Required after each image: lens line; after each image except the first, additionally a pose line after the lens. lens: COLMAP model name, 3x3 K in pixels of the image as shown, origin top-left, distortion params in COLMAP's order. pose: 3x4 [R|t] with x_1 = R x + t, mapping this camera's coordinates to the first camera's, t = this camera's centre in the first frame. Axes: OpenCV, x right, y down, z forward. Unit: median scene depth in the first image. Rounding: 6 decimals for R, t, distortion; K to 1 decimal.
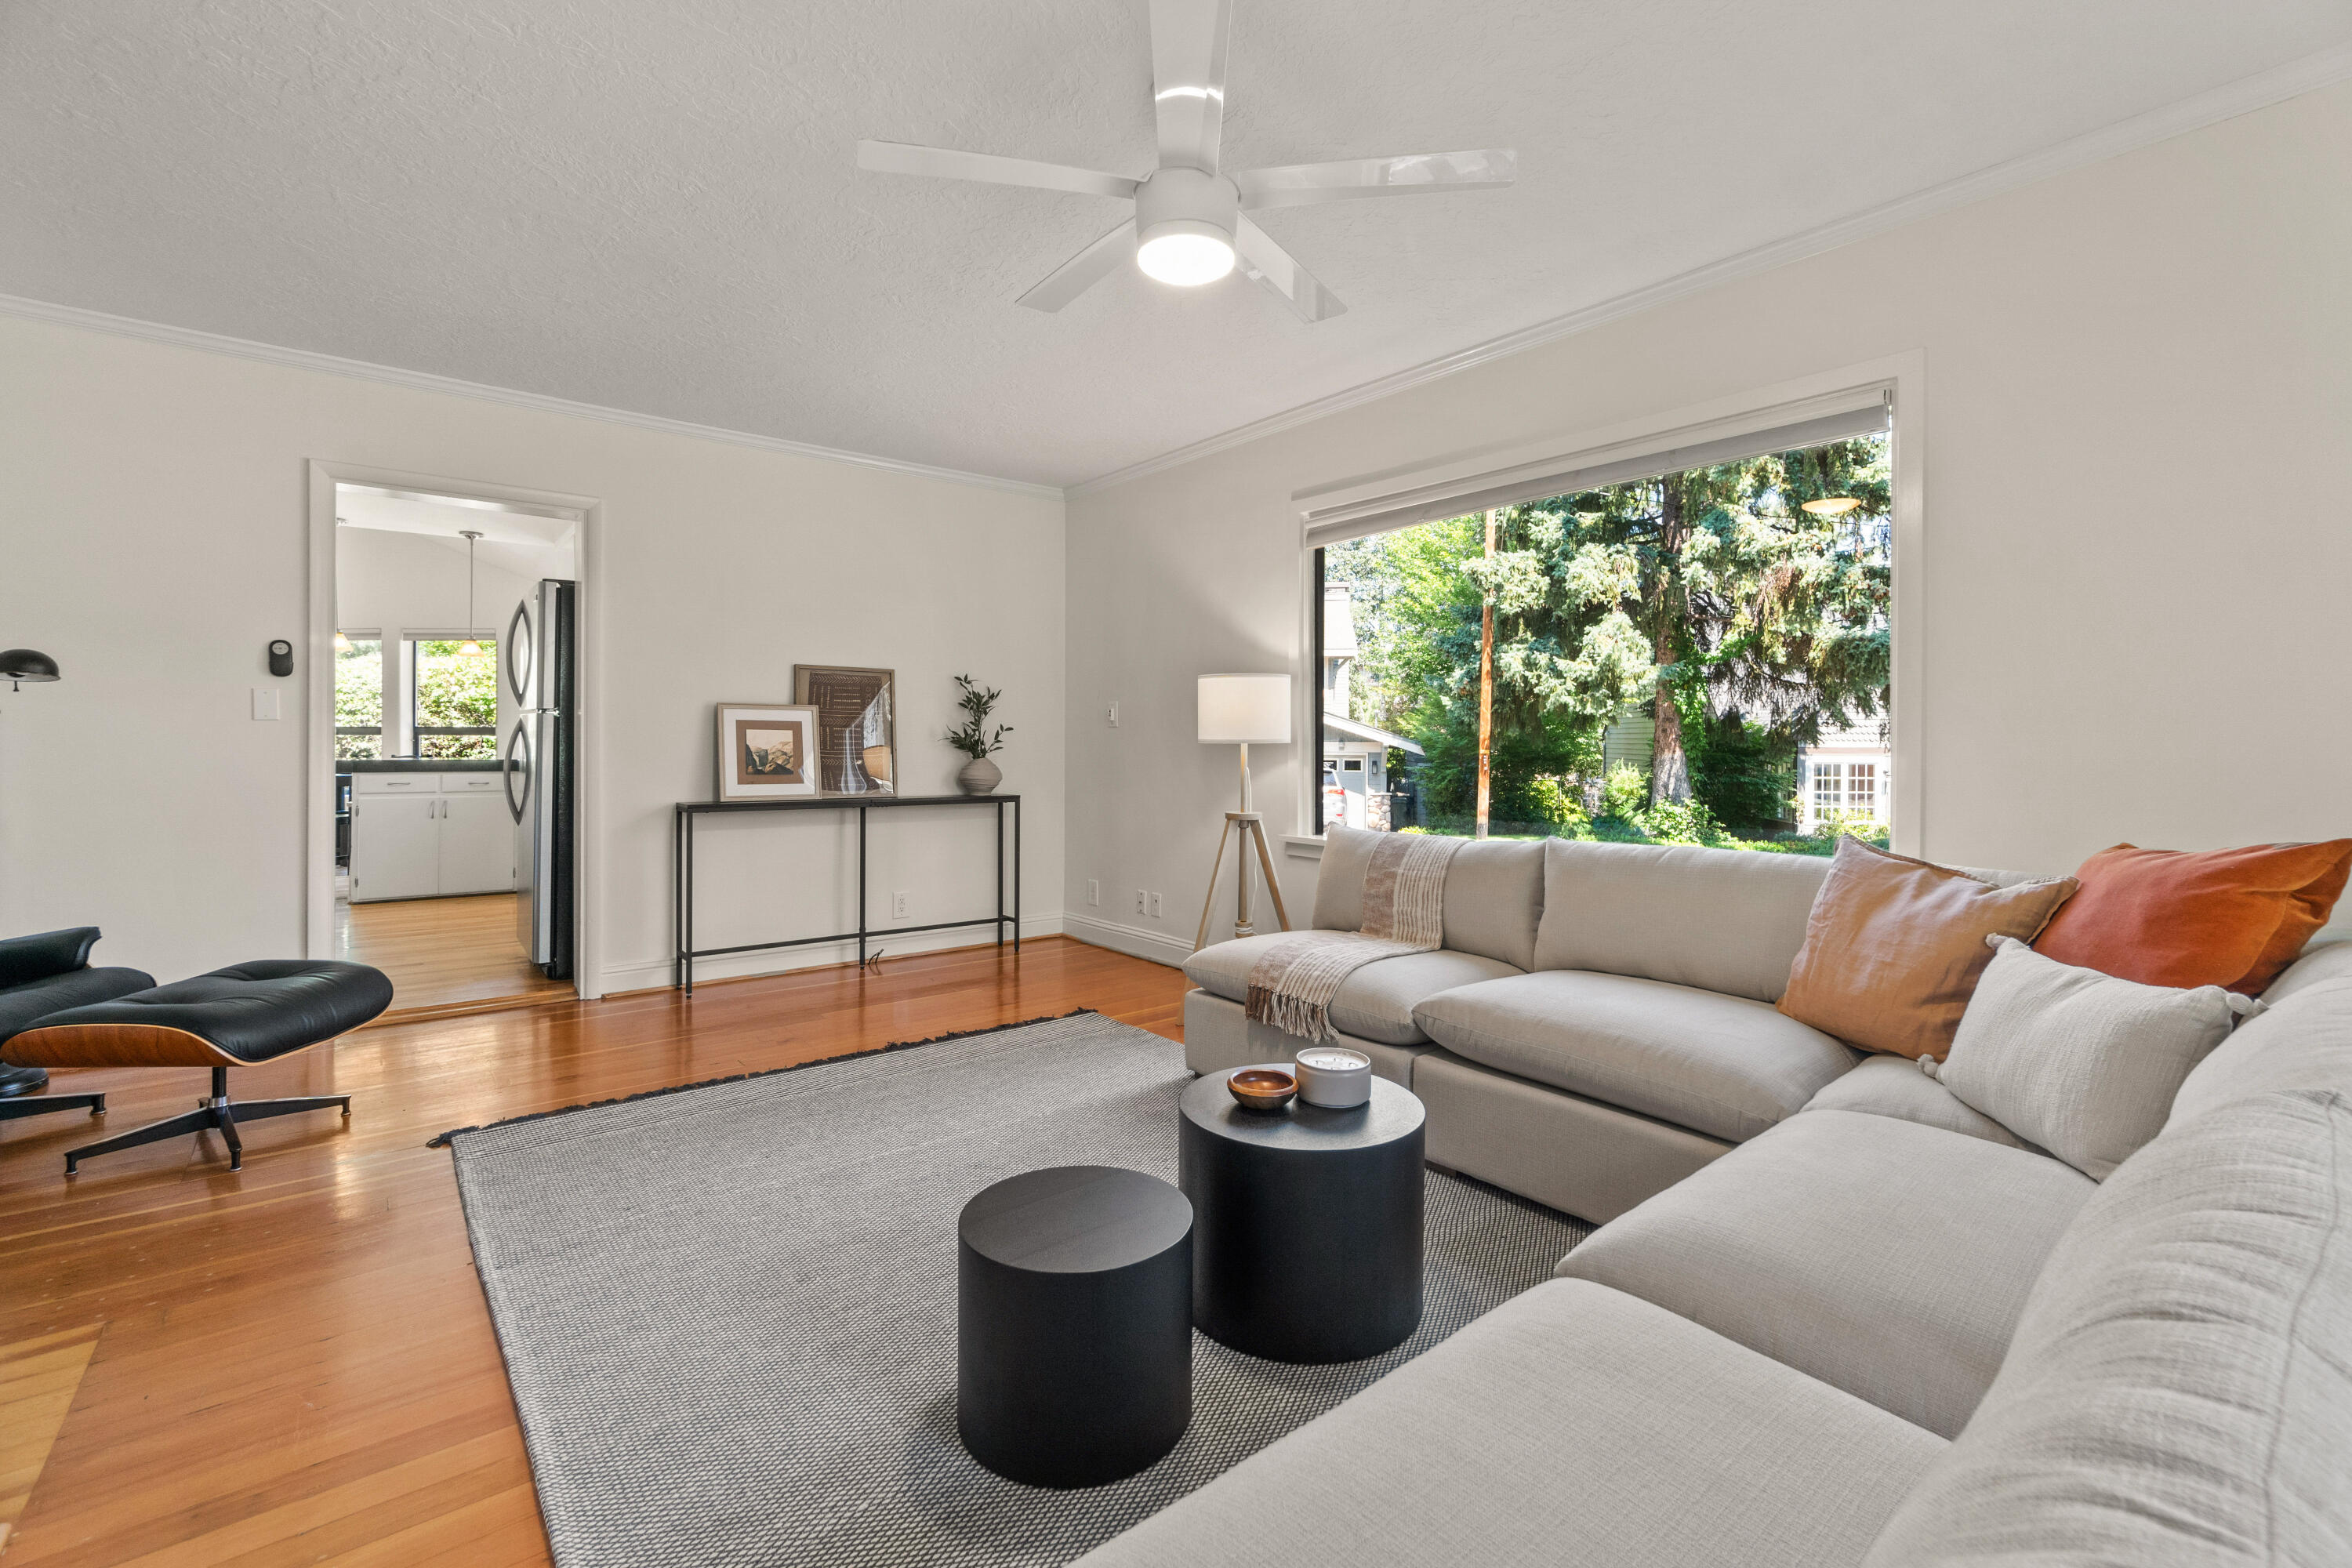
lens RADIAL K [[1024.2, 0, 1164.9], [0, 1024.2, 766.2], [0, 0, 1]] dist [0.000222, -0.000318]
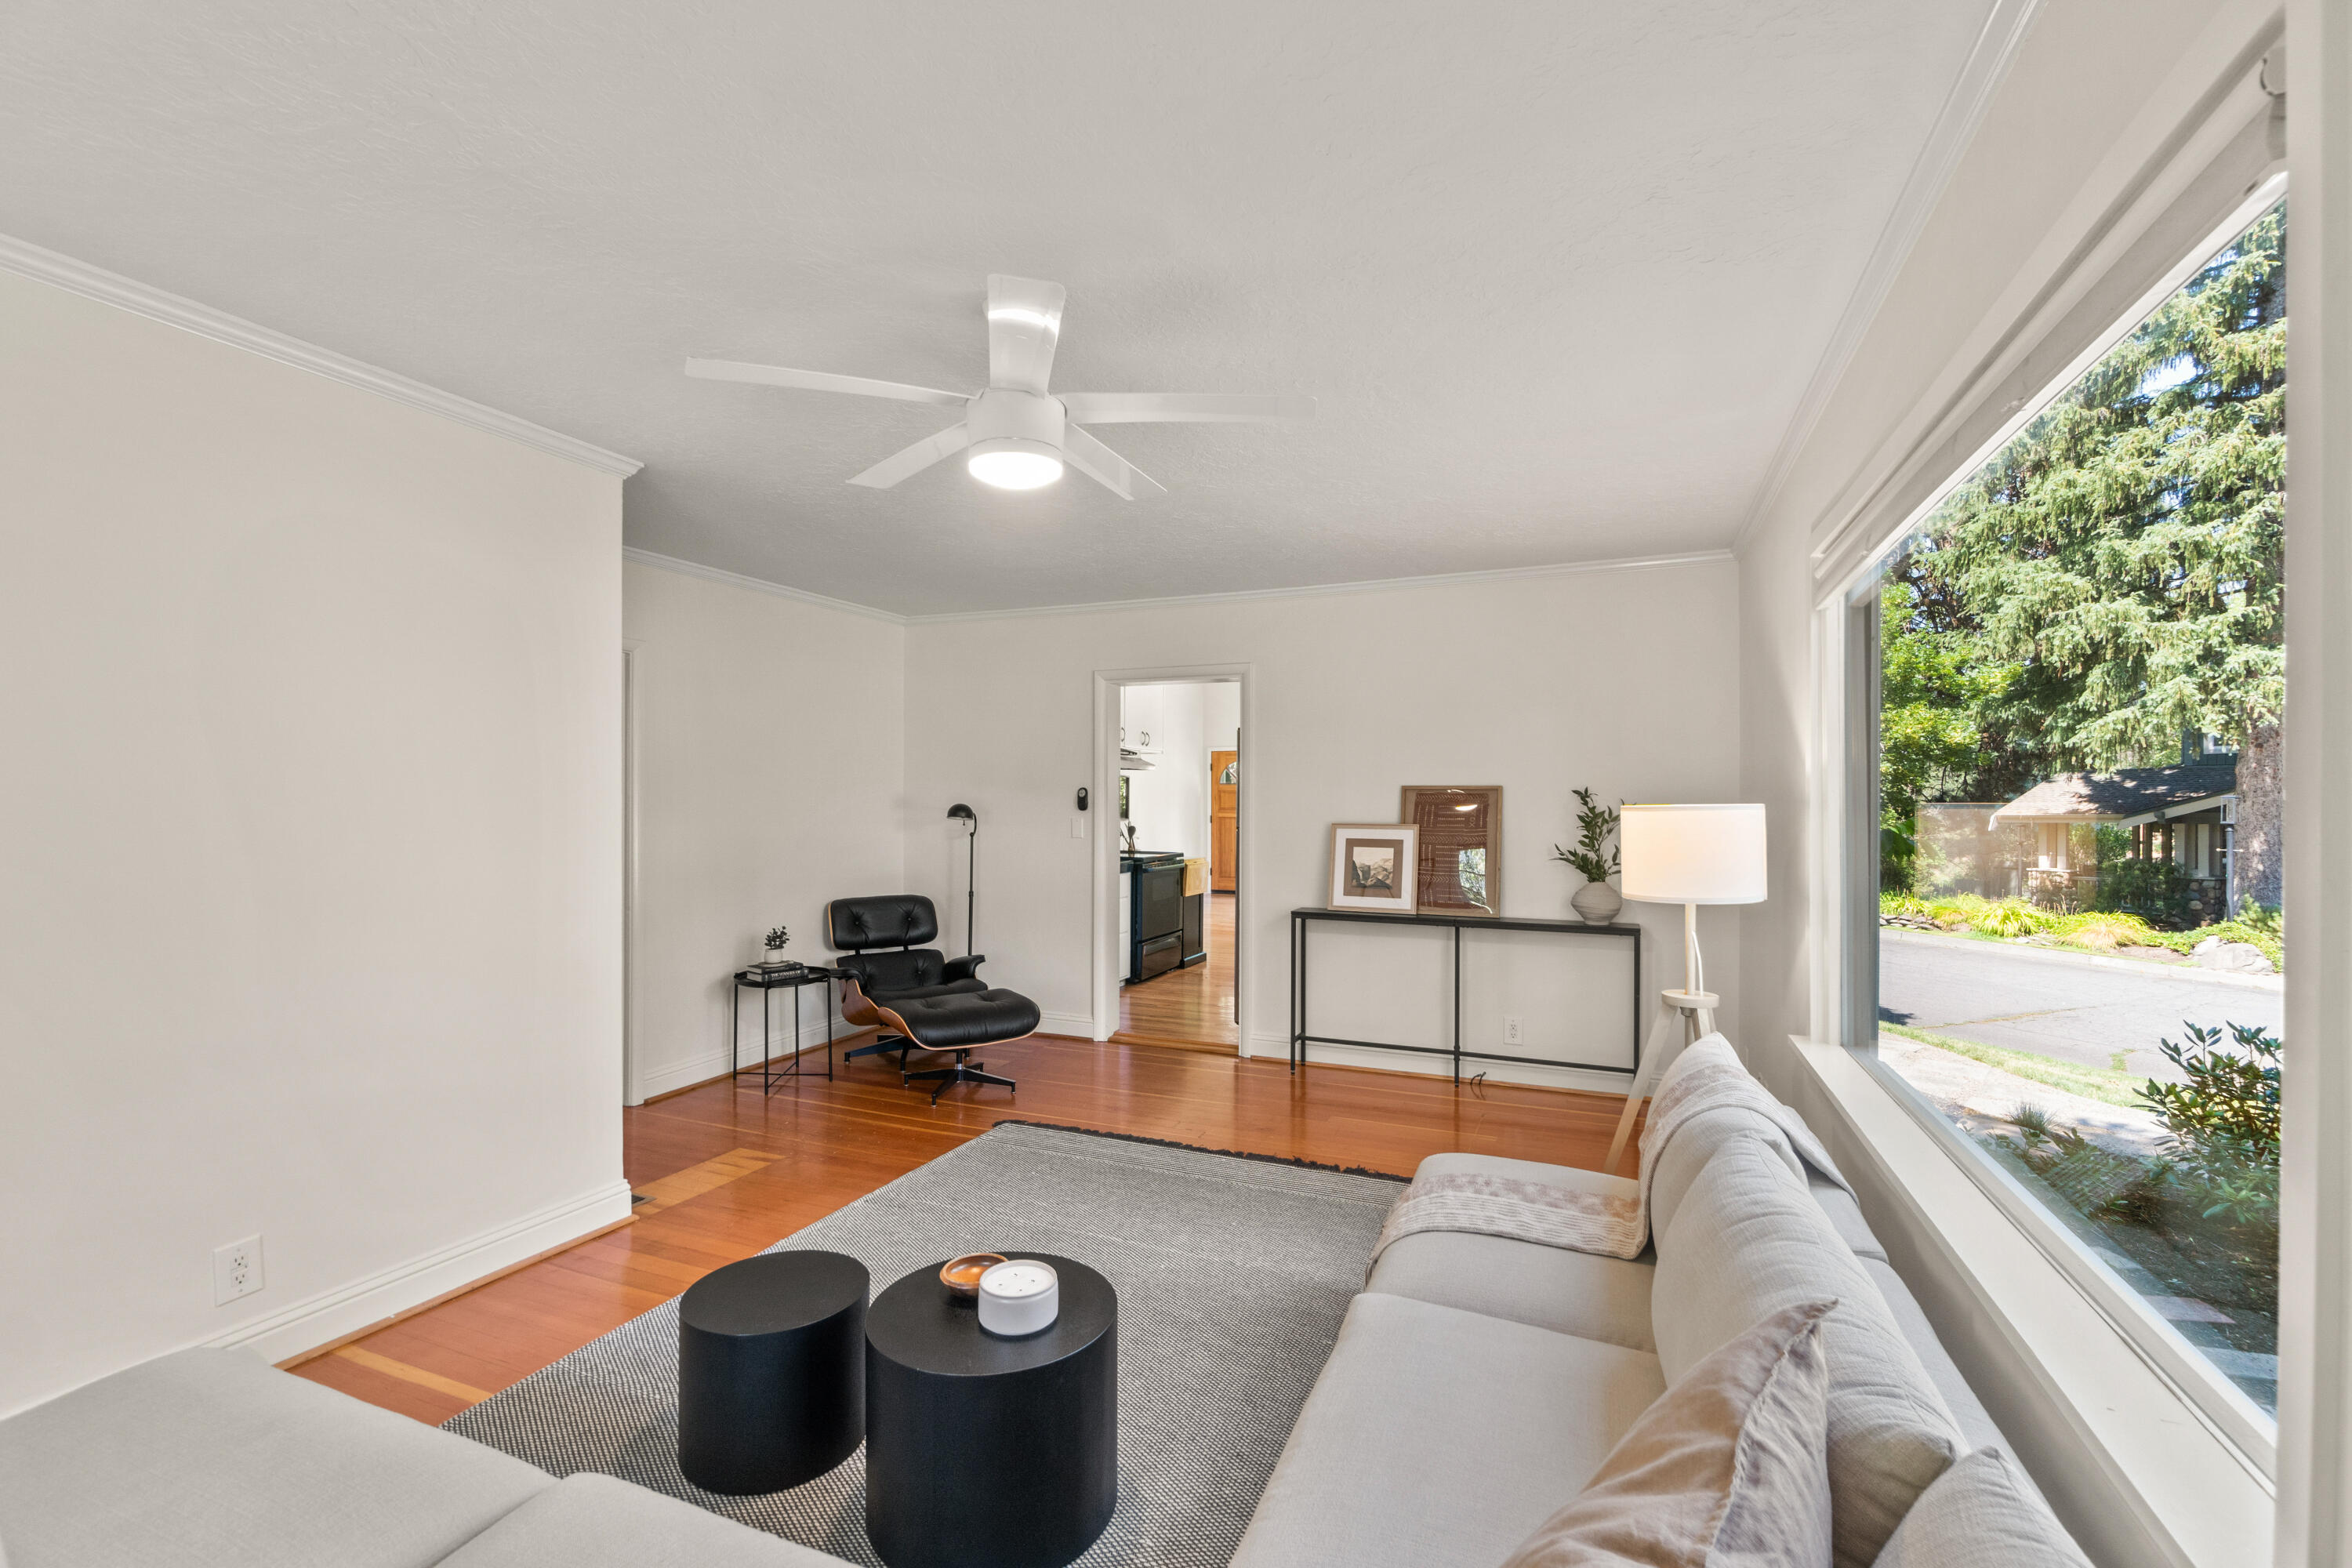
lens RADIAL K [[1024.2, 0, 1165.4], [0, 1024.2, 791.9], [0, 0, 1]] dist [0.000222, -0.000318]
pose [[0.473815, -0.006897, -0.880598, 0.479437], [-0.018898, 0.999659, -0.017997, -0.071474], [0.880422, 0.025169, 0.473523, 0.279382]]
